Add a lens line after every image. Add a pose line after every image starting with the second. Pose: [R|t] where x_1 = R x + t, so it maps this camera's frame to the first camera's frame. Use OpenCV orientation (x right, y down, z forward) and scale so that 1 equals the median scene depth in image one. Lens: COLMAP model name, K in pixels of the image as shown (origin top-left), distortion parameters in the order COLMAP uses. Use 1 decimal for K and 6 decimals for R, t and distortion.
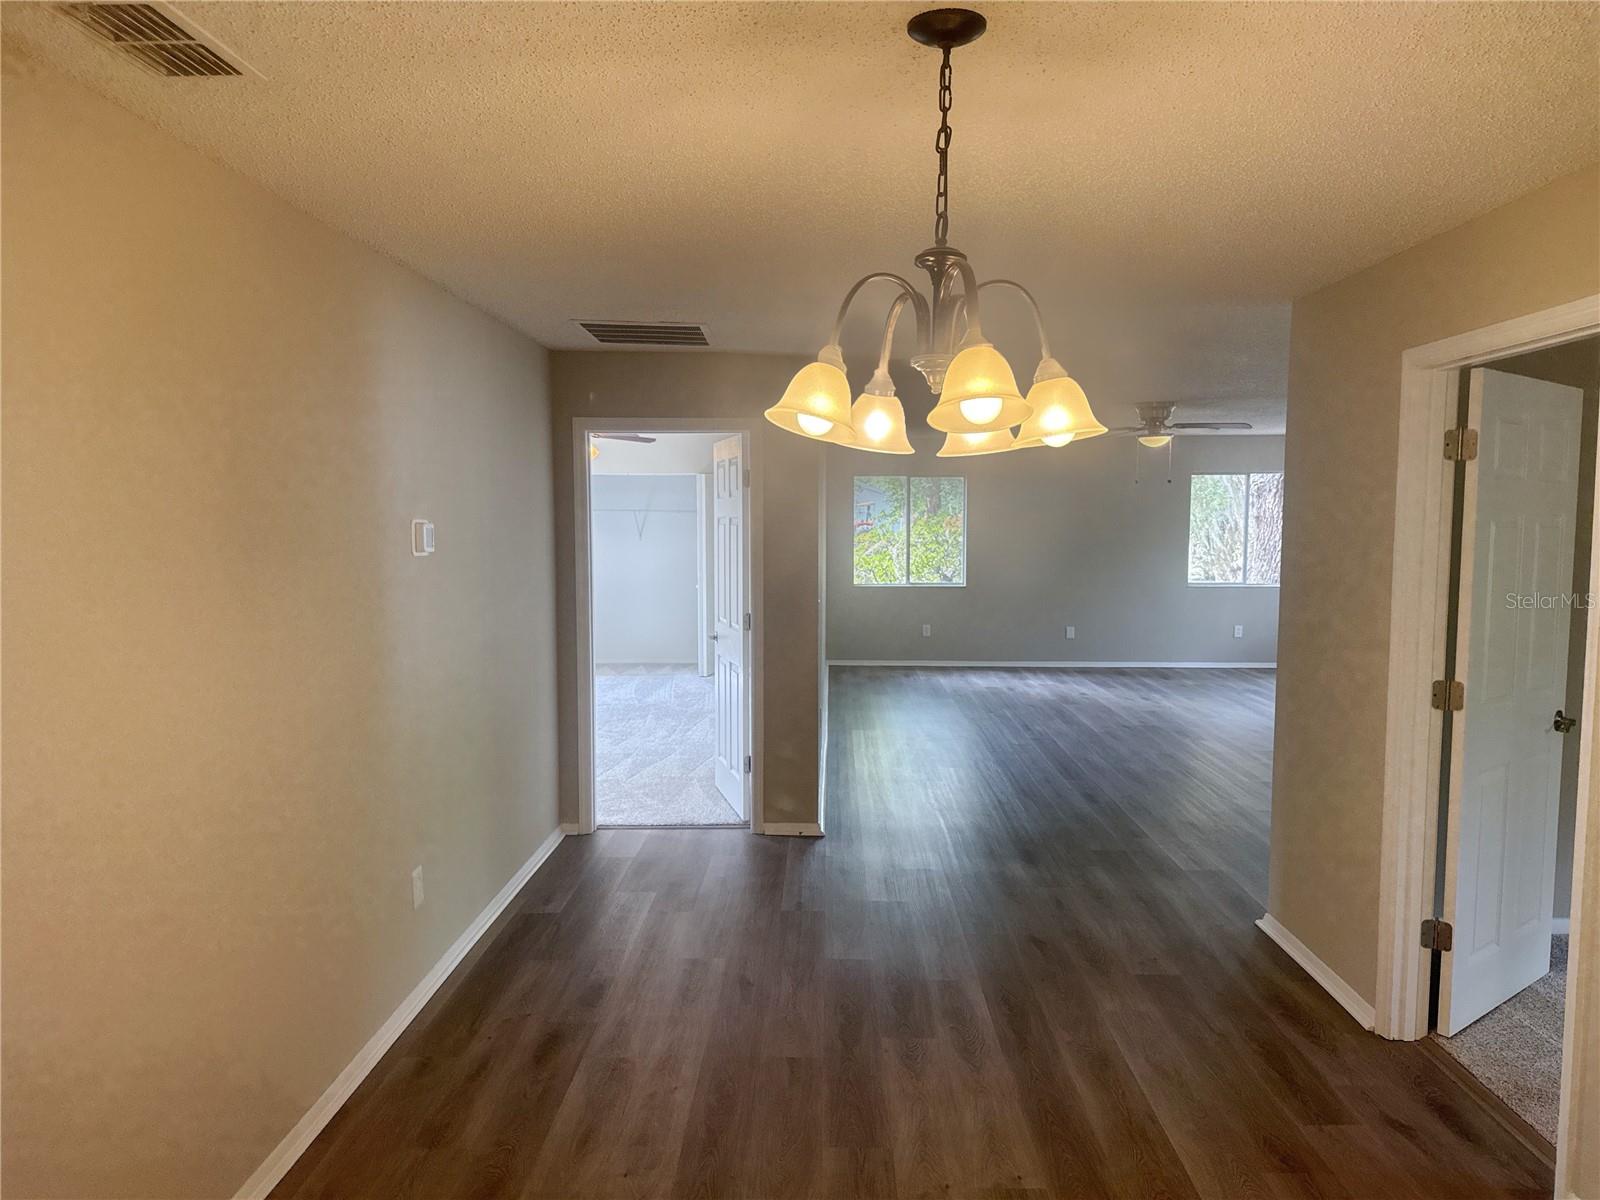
lens RADIAL K [[1124.5, 0, 800.0], [0, 1124.5, 600.0], [0, 0, 1]] dist [-0.010516, -0.005691]
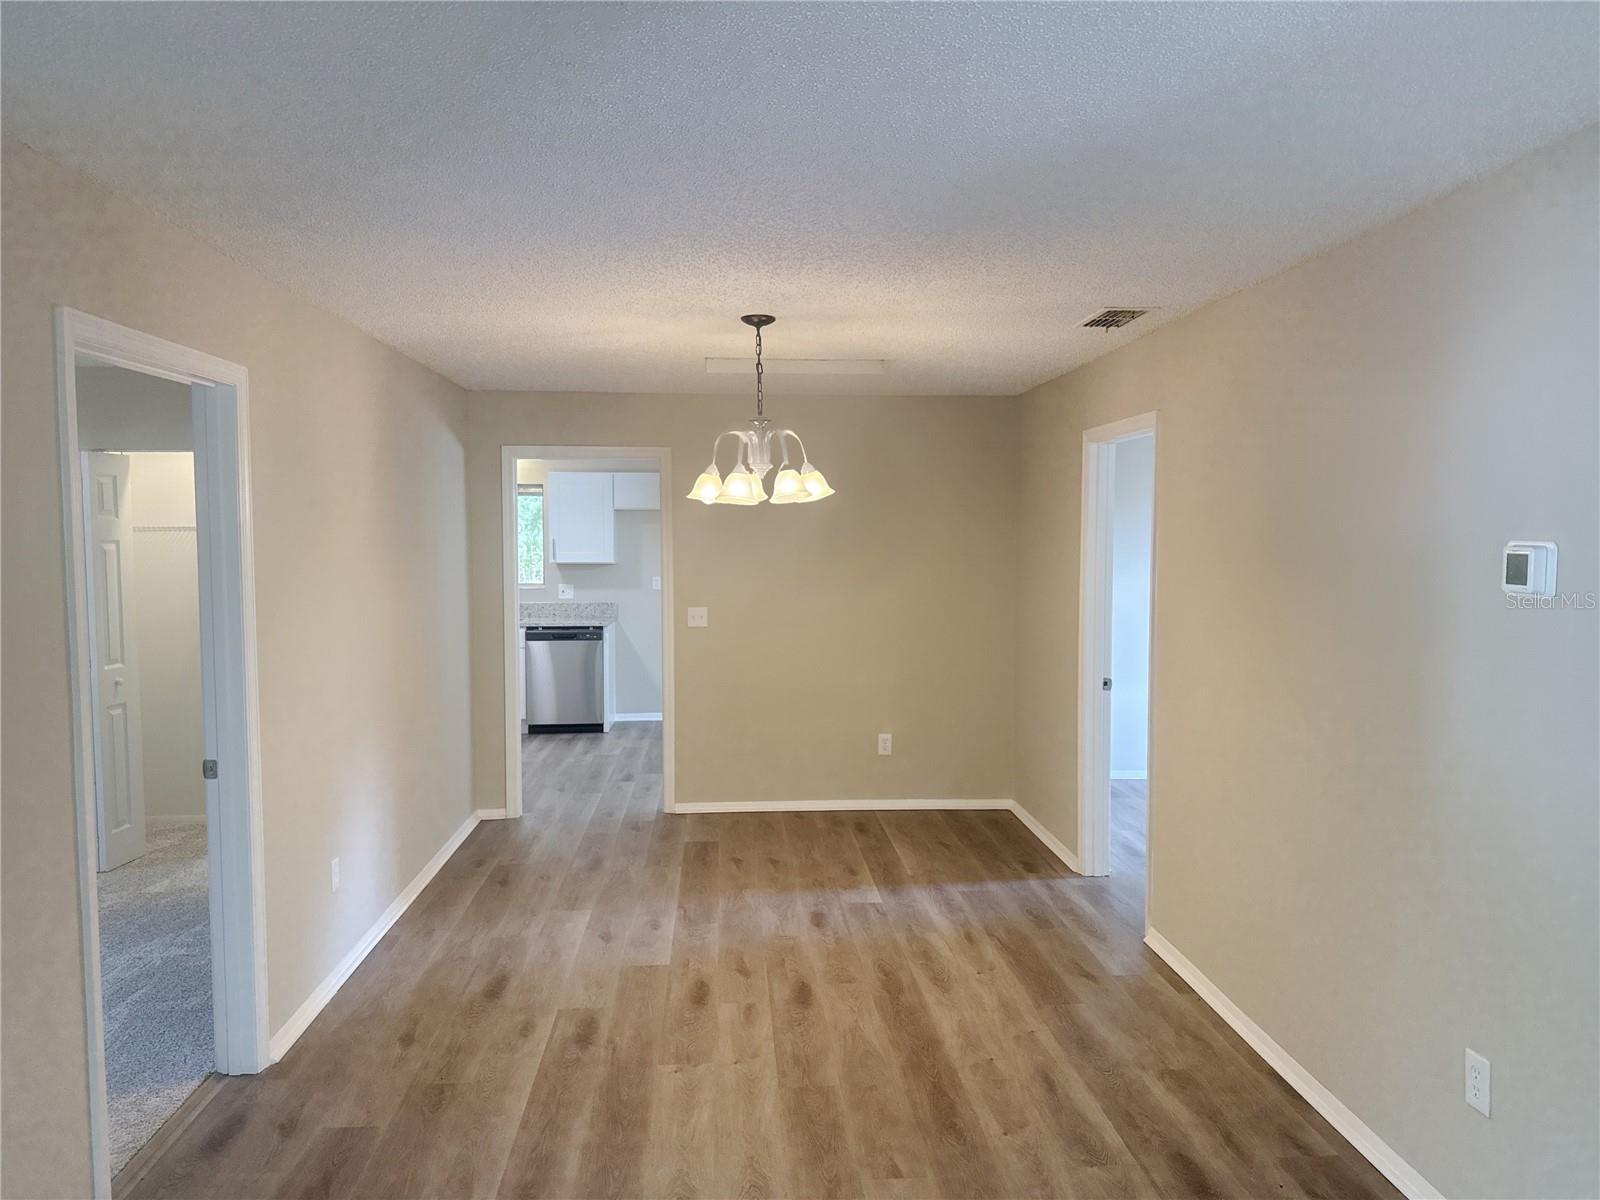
lens RADIAL K [[1124.5, 0, 800.0], [0, 1124.5, 600.0], [0, 0, 1]] dist [-0.010516, -0.005691]
pose [[-0.995082, 0.007478, -0.098773, 0.164269], [-0.006100, 0.990627, 0.136458, -0.153911], [0.098867, 0.136390, -0.985709, 1.989153]]
